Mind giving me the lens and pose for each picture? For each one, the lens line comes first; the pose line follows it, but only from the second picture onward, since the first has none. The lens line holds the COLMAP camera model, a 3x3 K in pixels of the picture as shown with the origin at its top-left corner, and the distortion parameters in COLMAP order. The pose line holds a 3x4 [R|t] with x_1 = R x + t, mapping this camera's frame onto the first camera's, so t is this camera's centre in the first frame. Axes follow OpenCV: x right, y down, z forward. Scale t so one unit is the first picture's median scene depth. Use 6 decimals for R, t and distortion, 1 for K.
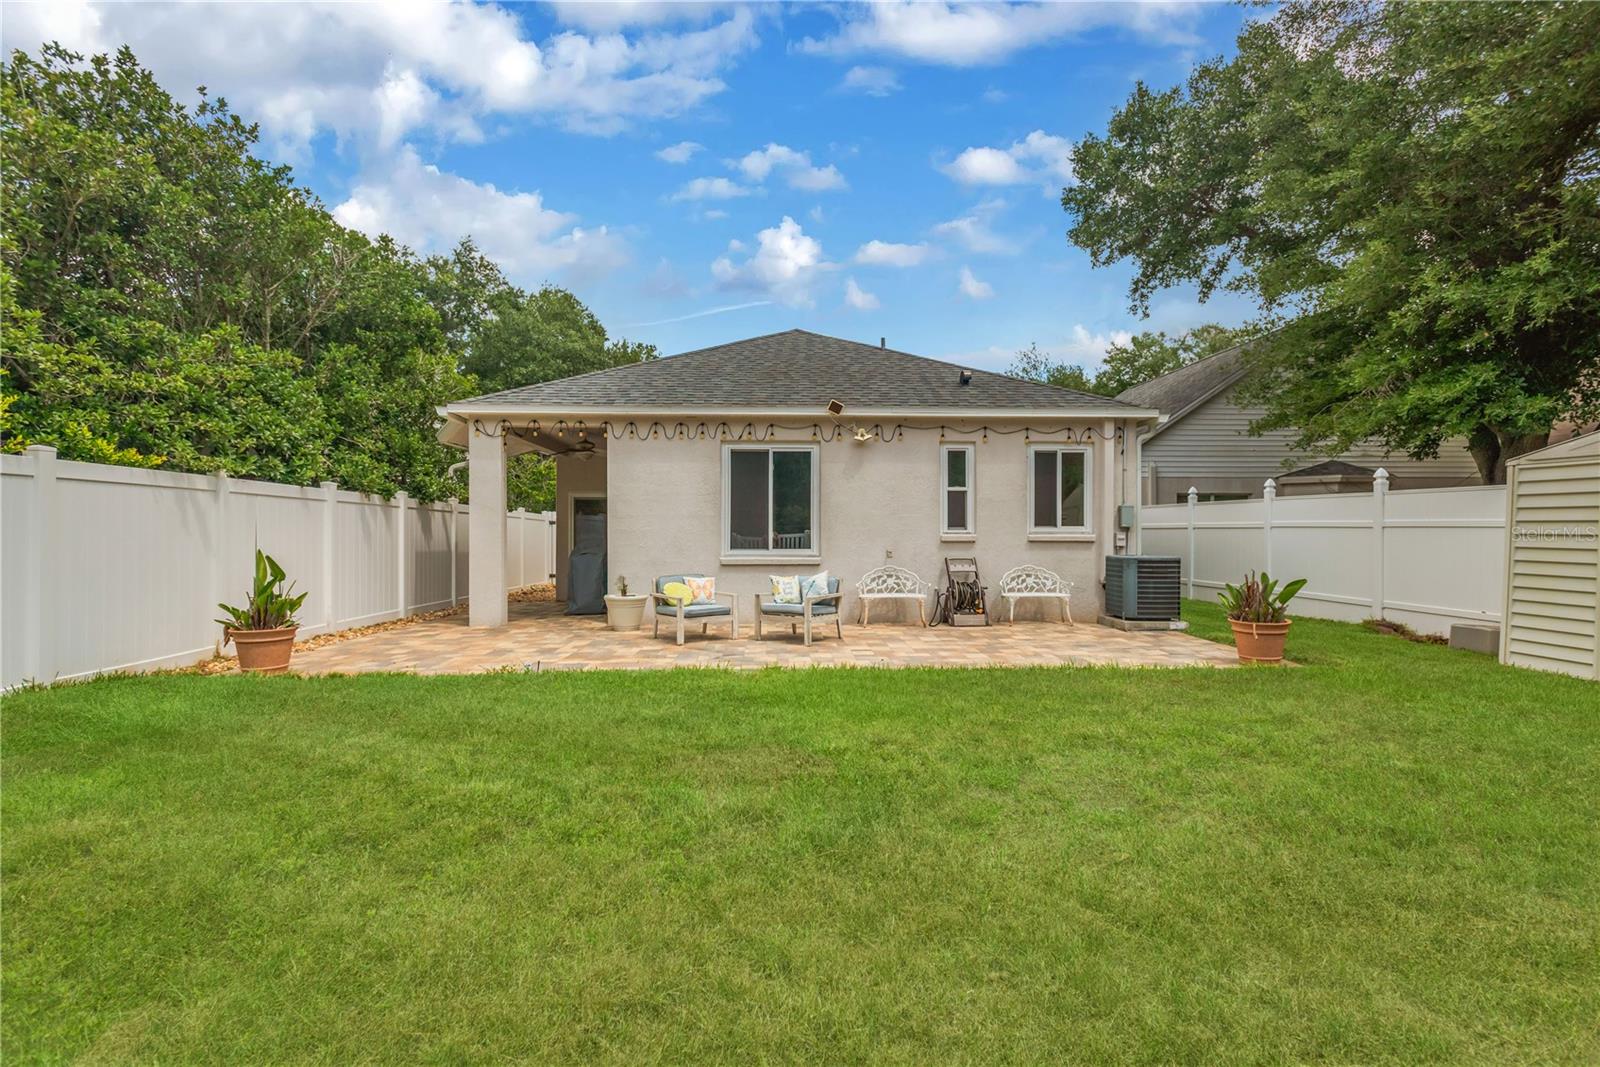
lens RADIAL K [[746.1, 0, 807.4], [0, 746.1, 538.7], [0, 0, 1]] dist [0.016789, -0.004868]
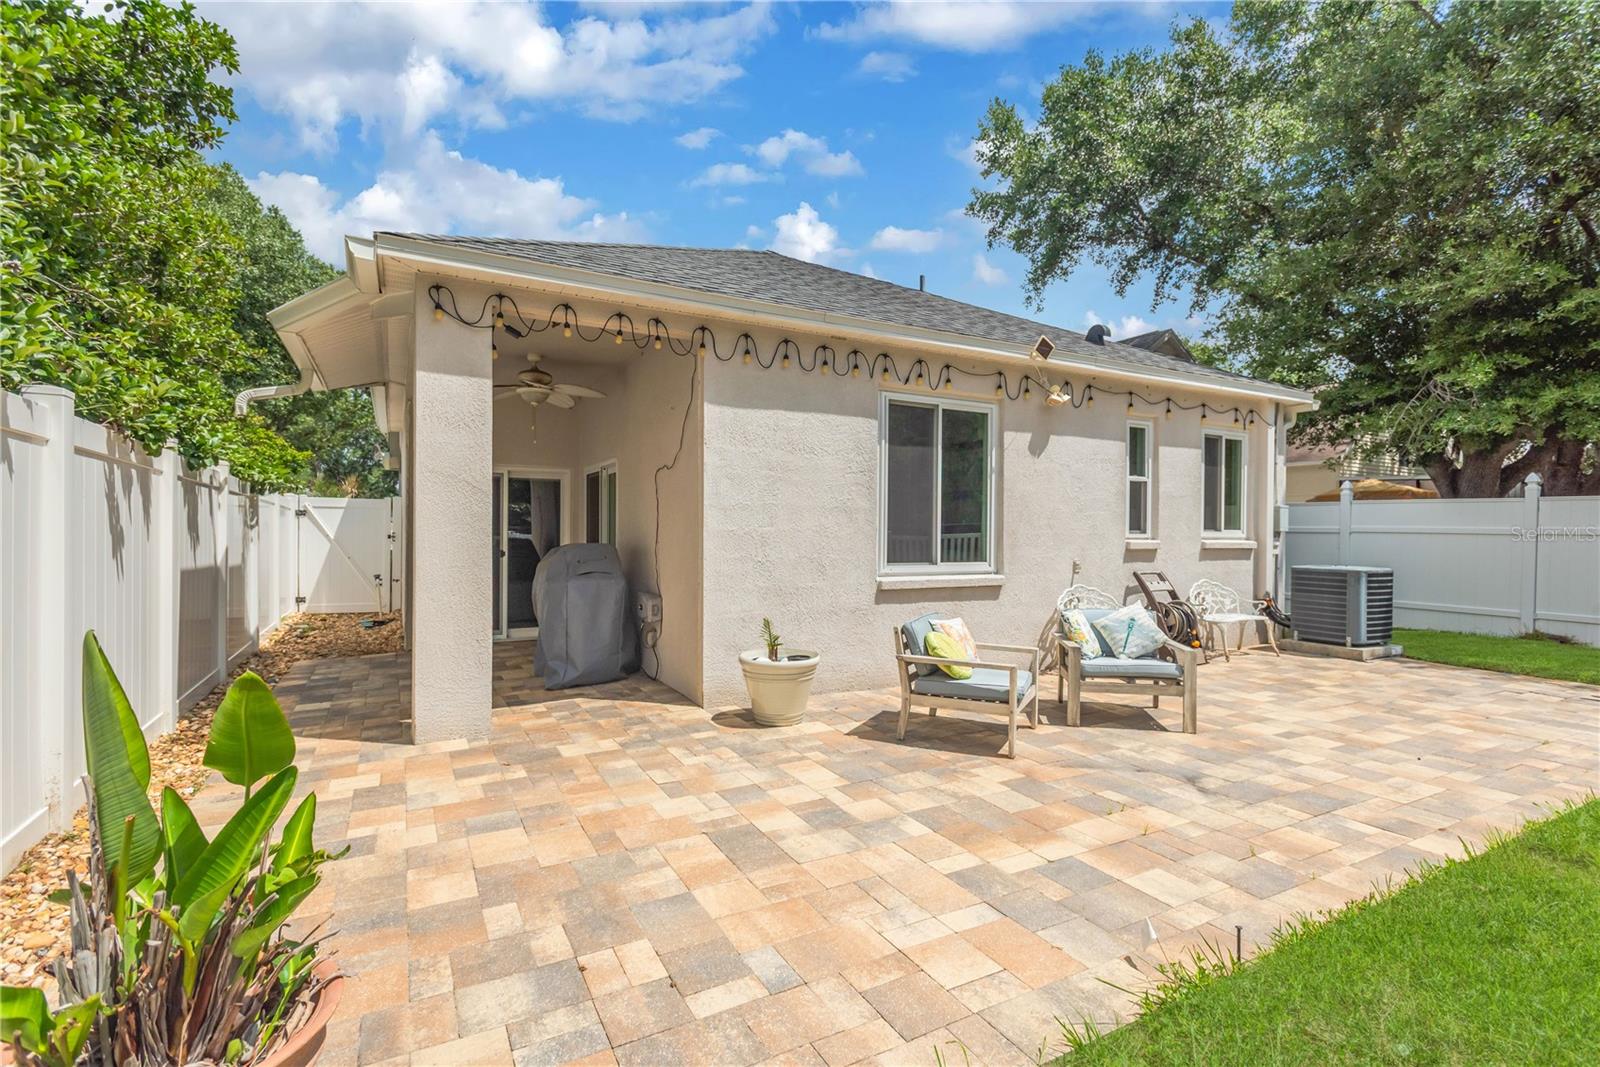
lens RADIAL K [[746.1, 0, 804.9], [0, 746.1, 530.3], [0, 0, 1]] dist [0.016789, -0.004868]
pose [[0.899015, 0.006184, 0.437875, -0.430108], [-0.003678, 0.999972, -0.006570, -0.009497], [-0.437903, 0.004296, 0.899012, 0.481039]]
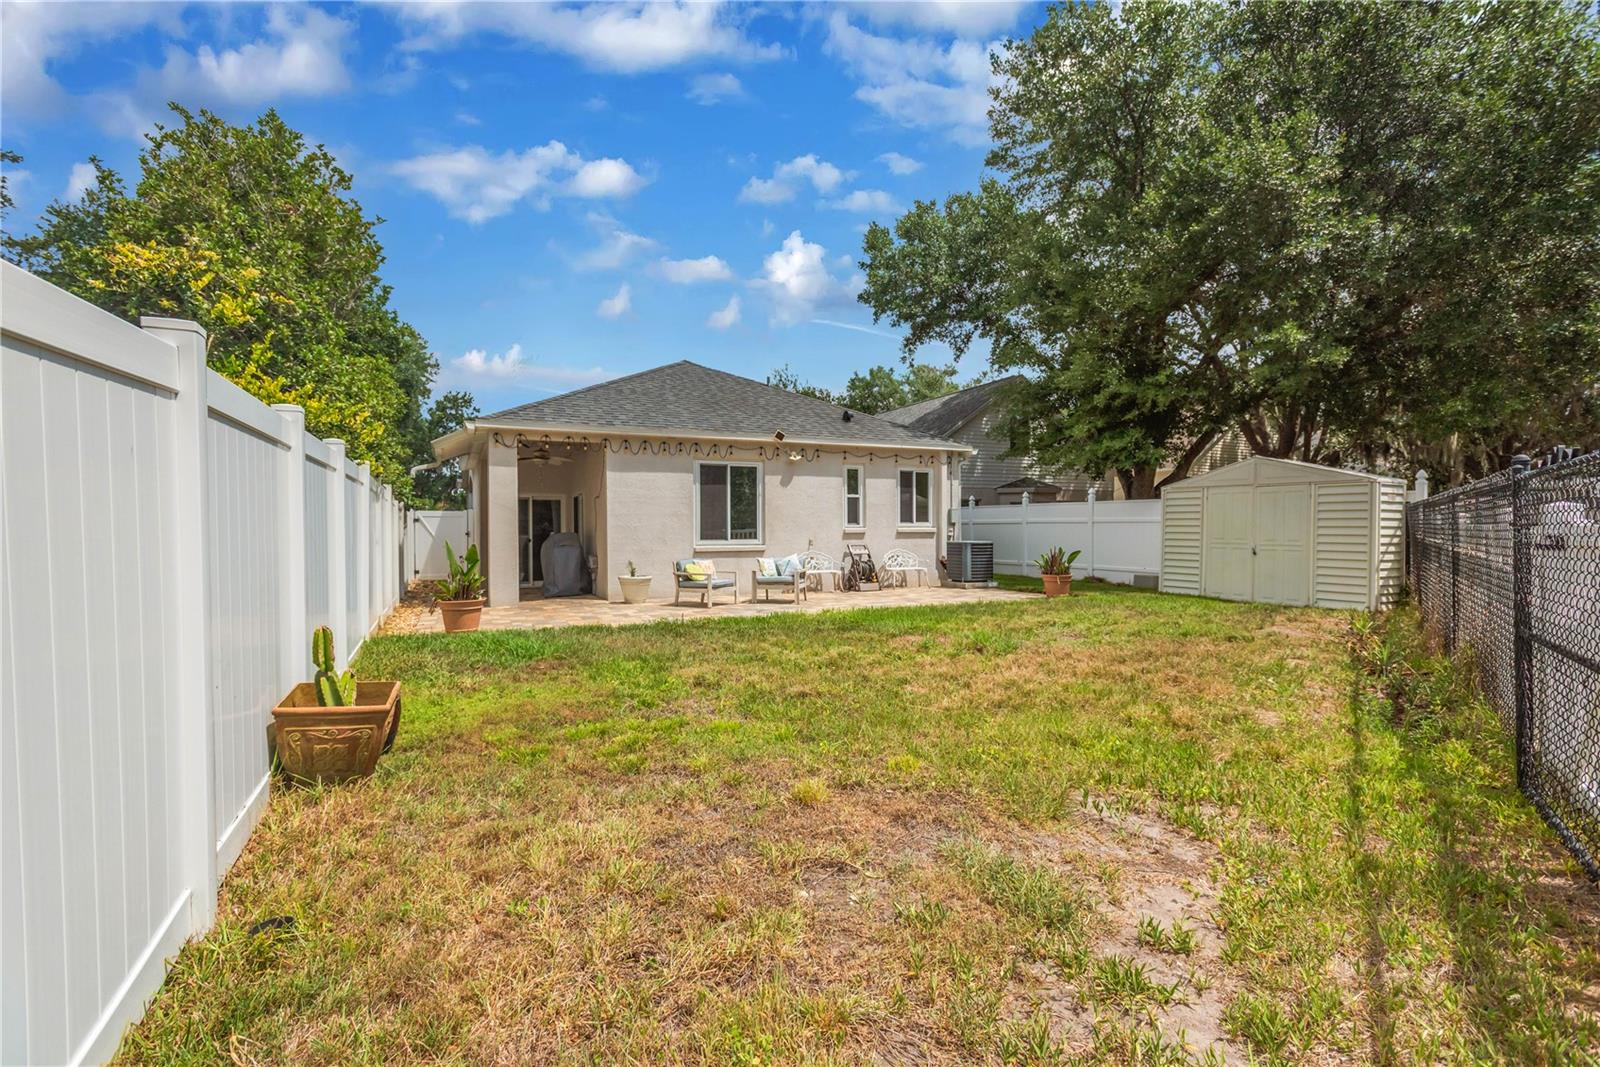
lens RADIAL K [[746.1, 0, 804.1], [0, 746.1, 542.4], [0, 0, 1]] dist [0.016789, -0.004868]
pose [[0.922929, -0.011912, 0.384787, -0.439573], [0.009366, 0.999920, 0.008491, 0.008700], [-0.384857, -0.004232, 0.922966, -0.280788]]
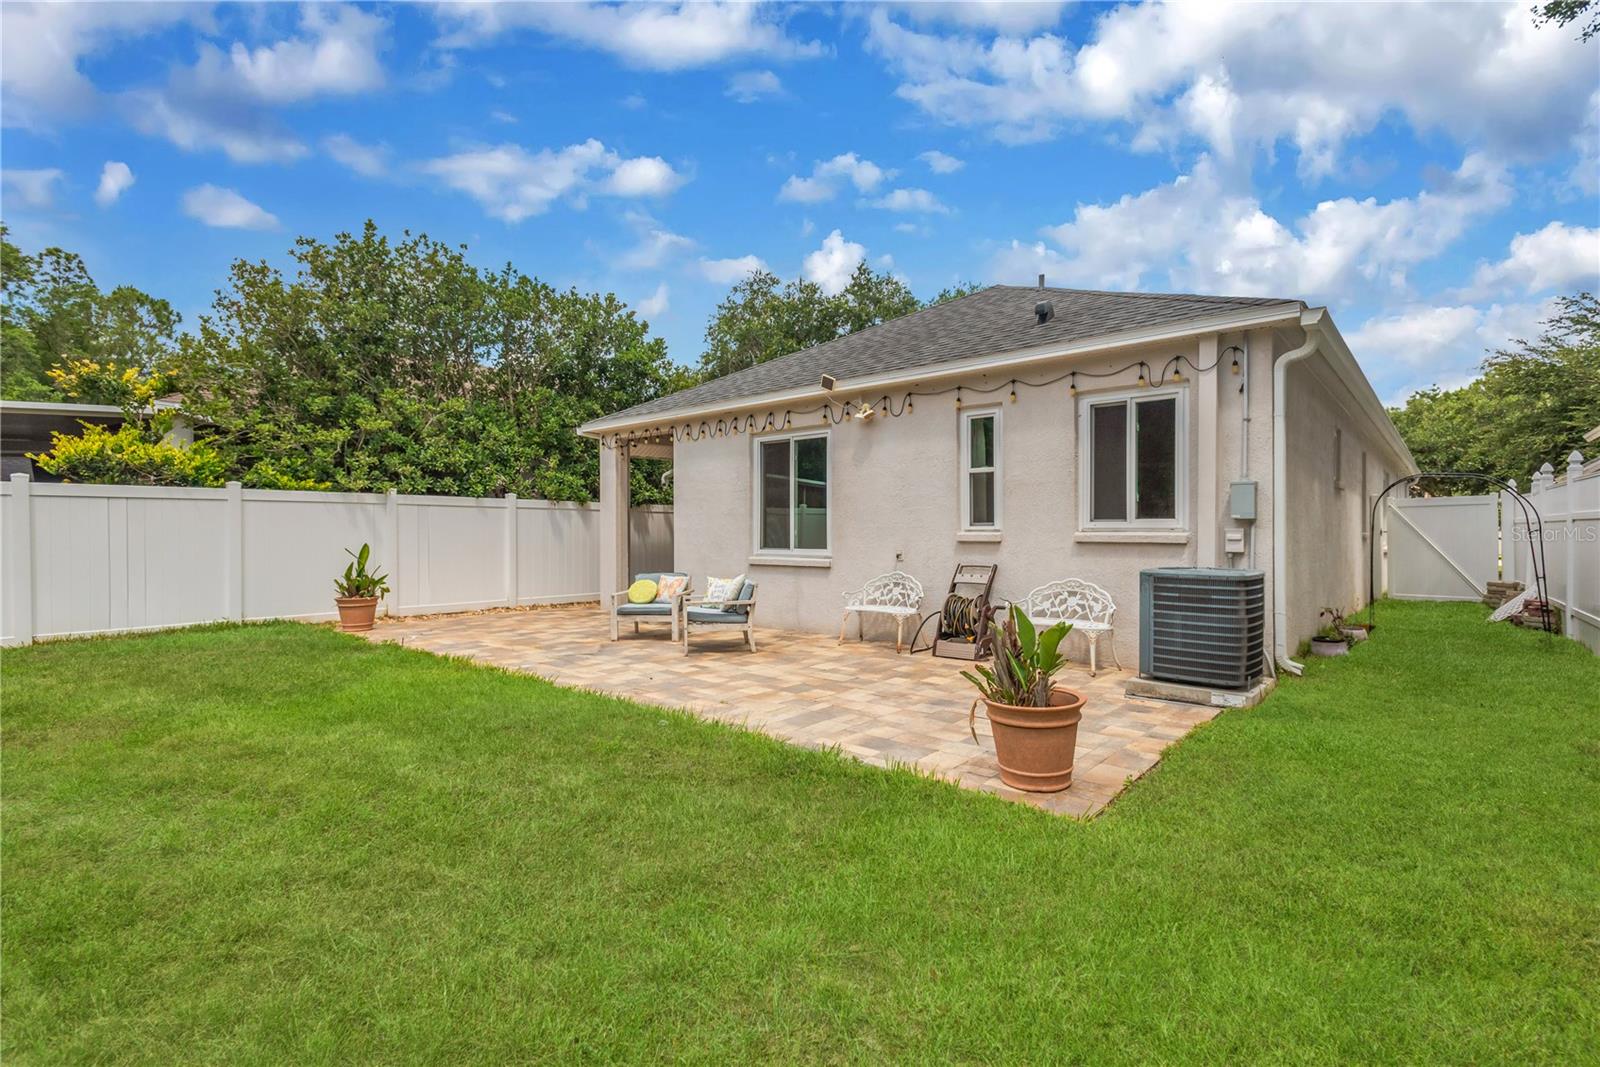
lens RADIAL K [[746.1, 0, 800.4], [0, 746.1, 534.5], [0, 0, 1]] dist [0.016789, -0.004868]
pose [[0.722742, 0.001103, -0.691117, 0.584987], [-0.002225, 0.999997, -0.000731, -0.002534], [0.691114, 0.002066, 0.722742, 0.353458]]
